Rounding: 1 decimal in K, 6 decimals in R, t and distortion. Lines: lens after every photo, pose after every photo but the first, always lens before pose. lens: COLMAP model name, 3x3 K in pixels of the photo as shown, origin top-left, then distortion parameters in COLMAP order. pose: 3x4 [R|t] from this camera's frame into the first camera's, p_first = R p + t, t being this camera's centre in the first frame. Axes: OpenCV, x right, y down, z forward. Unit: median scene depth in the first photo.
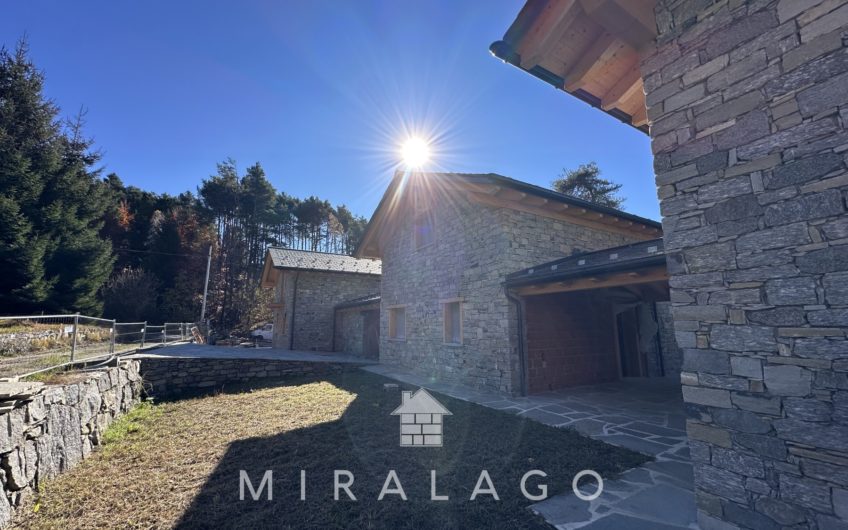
lens RADIAL K [[340.1, 0, 424.1], [0, 340.1, 263.4], [0, 0, 1]] dist [-0.003040, 0.000298]
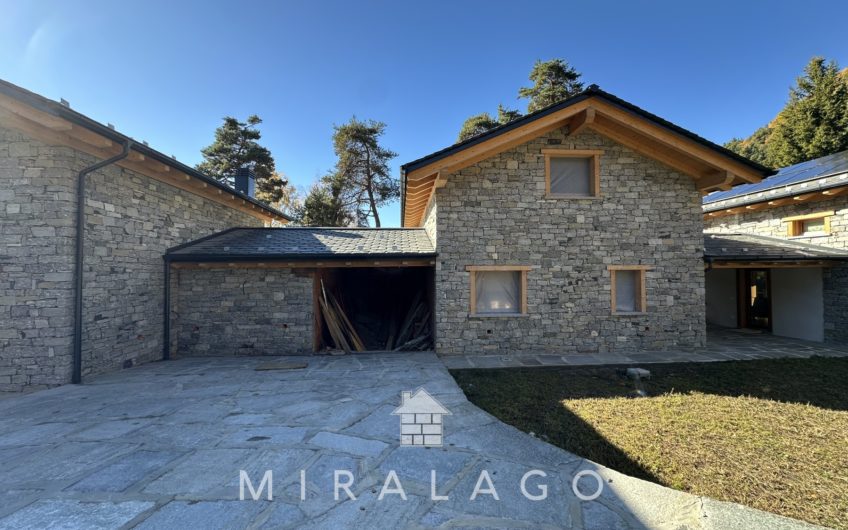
lens RADIAL K [[340.1, 0, 425.8], [0, 340.1, 267.1], [0, 0, 1]] dist [-0.003040, 0.000298]
pose [[0.439142, 0.015604, 0.898282, -1.038555], [-0.155592, 0.986062, 0.058935, 0.142359], [-0.884842, -0.165647, 0.435449, 1.116641]]
